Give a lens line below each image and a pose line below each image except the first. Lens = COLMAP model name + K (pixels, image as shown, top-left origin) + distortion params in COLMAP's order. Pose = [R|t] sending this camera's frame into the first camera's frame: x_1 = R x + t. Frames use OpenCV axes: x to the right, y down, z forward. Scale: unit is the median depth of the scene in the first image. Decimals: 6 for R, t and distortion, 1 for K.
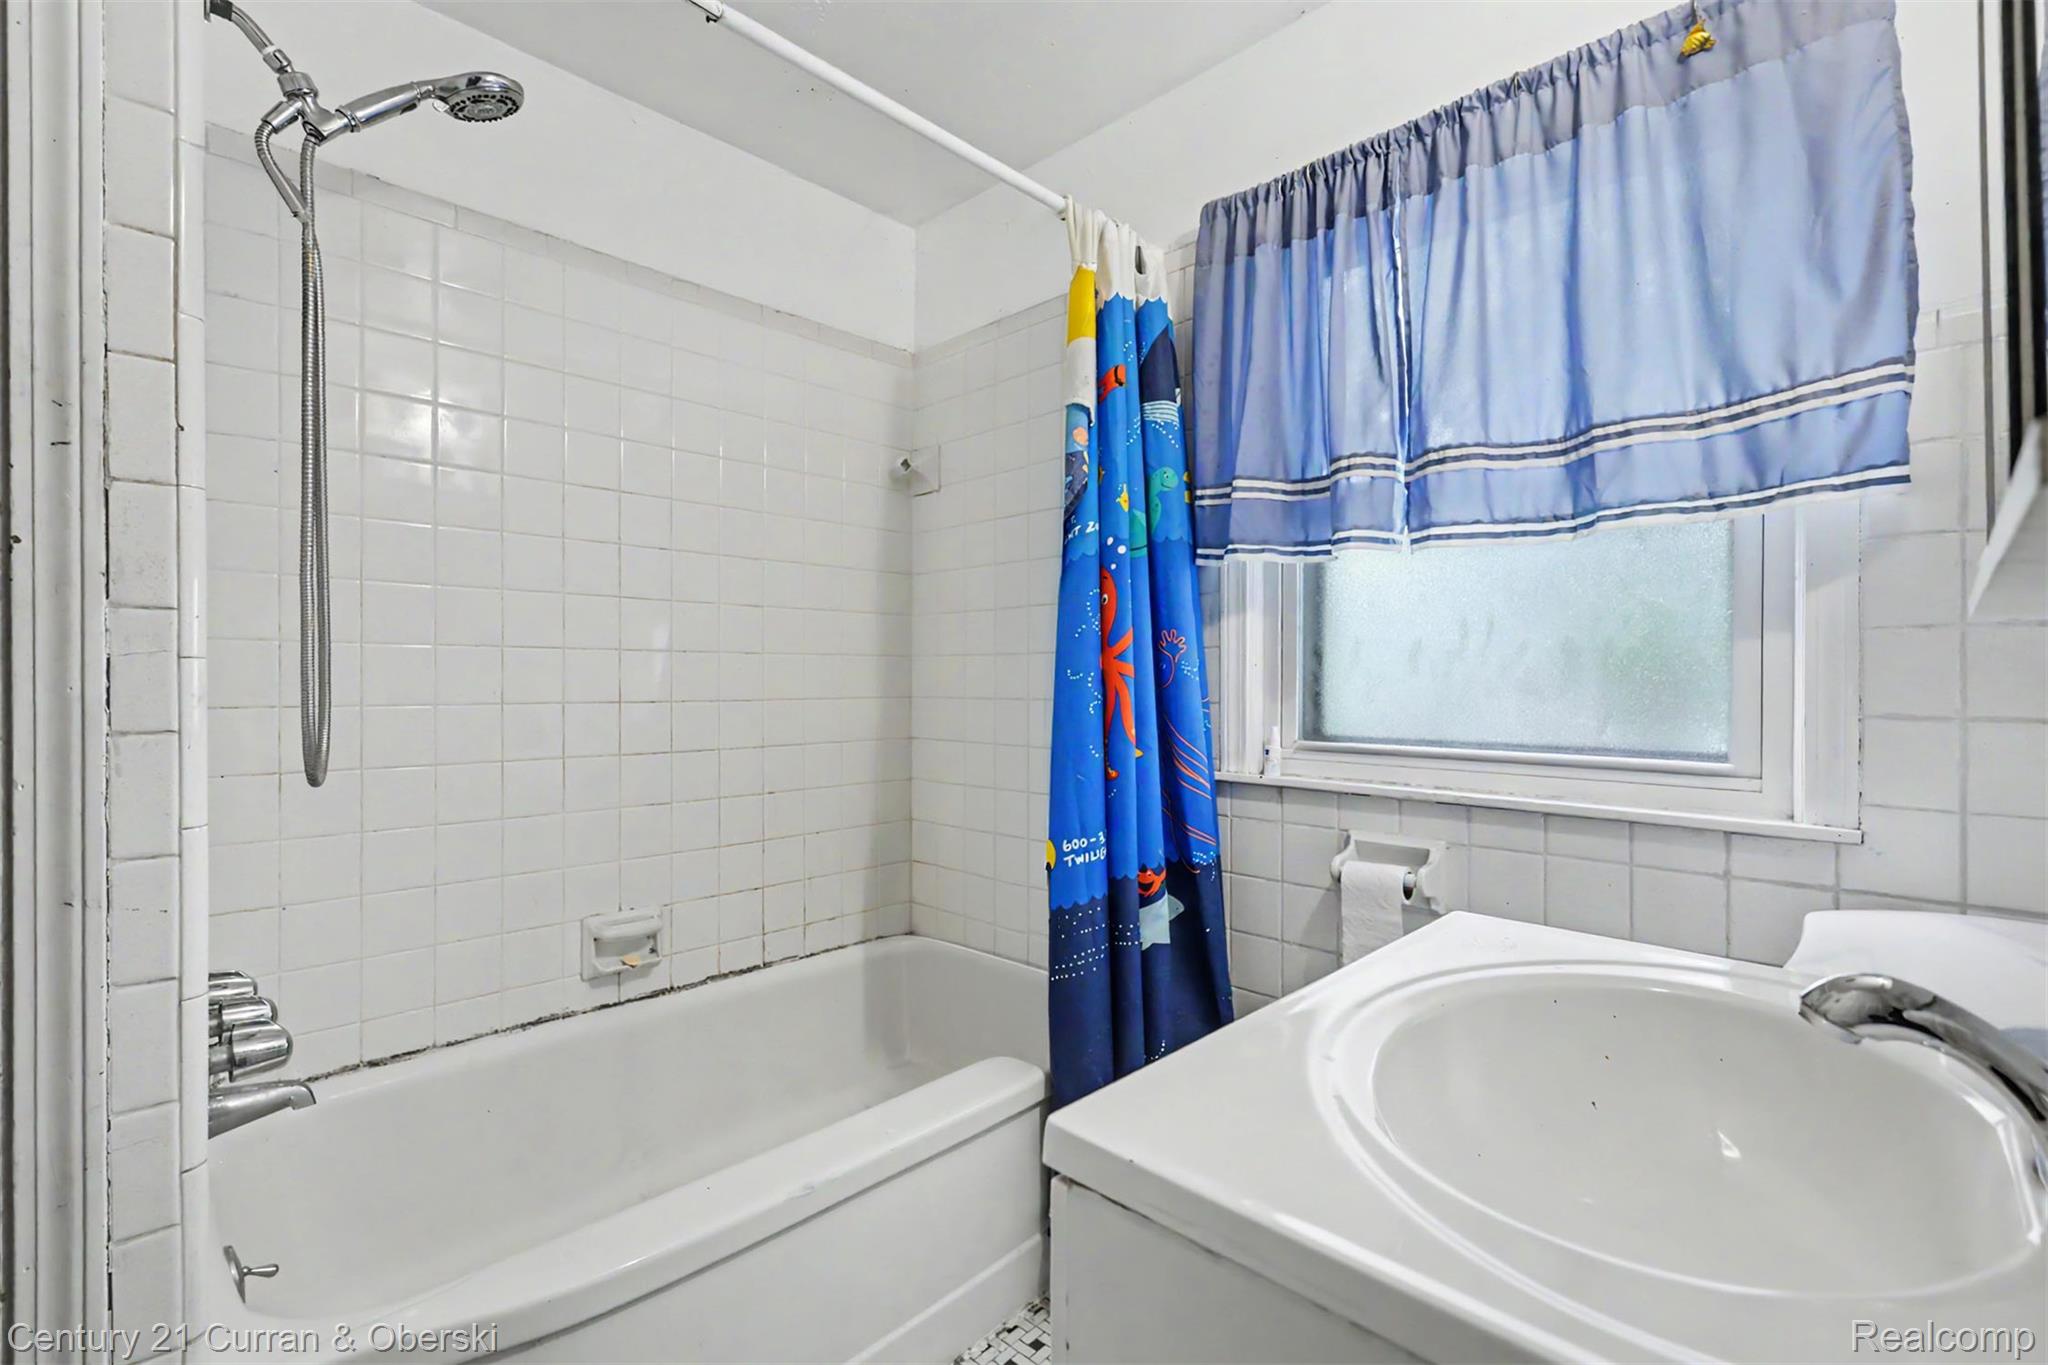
lens RADIAL K [[896.9, 0, 1026.7], [0, 896.9, 691.9], [0, 0, 1]] dist [-0.000958, -0.000261]
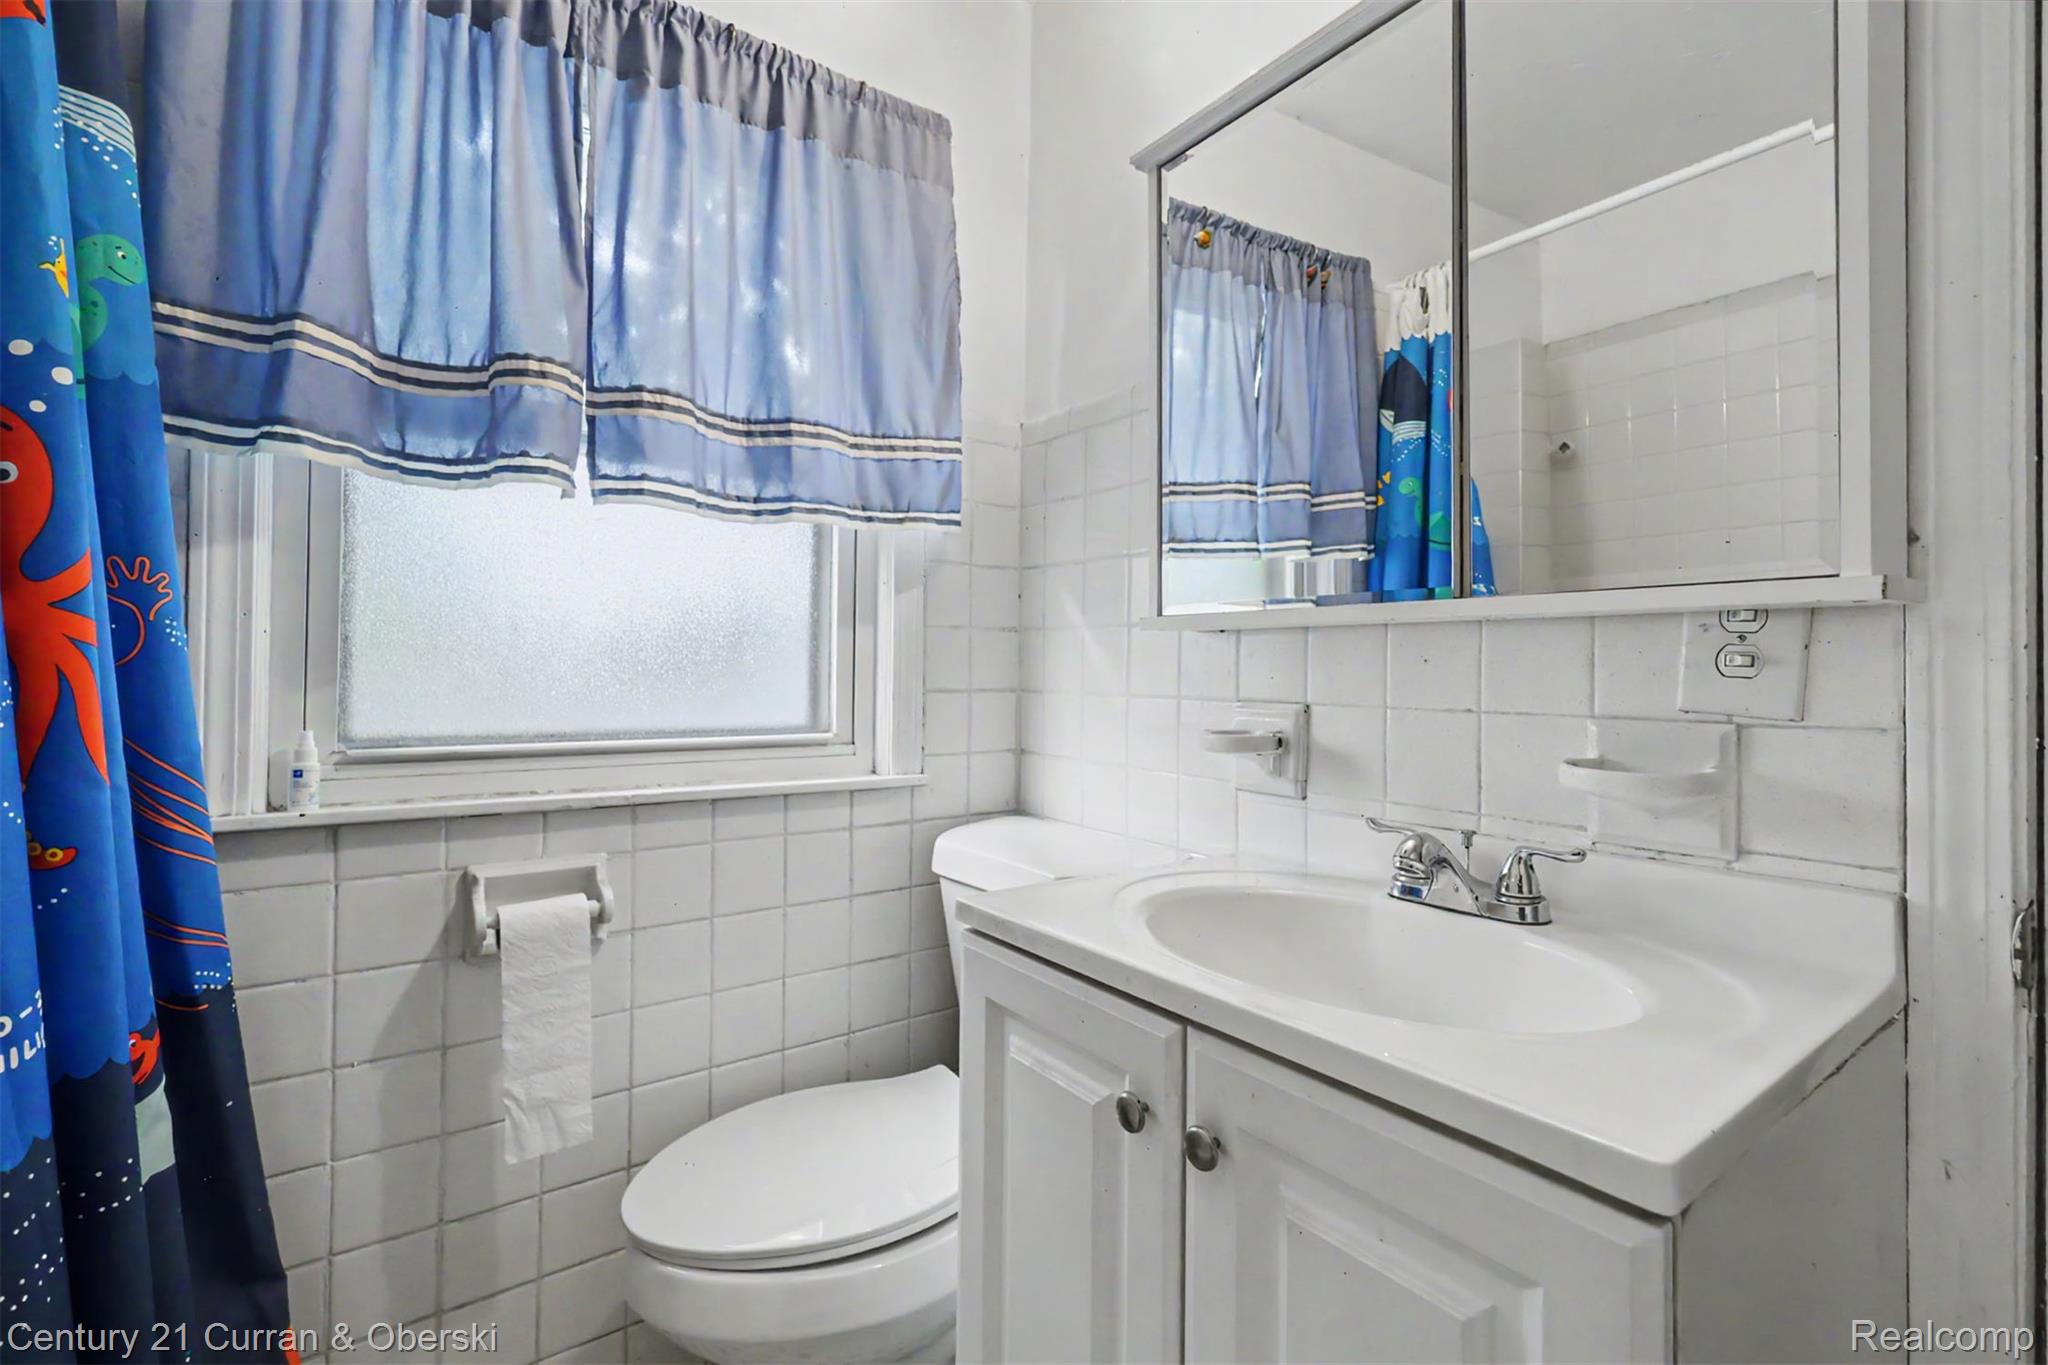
lens RADIAL K [[900.5, 0, 1026.3], [0, 900.5, 669.5], [0, 0, 1]] dist [0.000871, 0.000632]
pose [[0.173222, 0.000435, 0.984883, -0.324541], [0.003918, 0.999992, -0.001131, -0.002717], [-0.984875, 0.004055, 0.173219, 0.504101]]
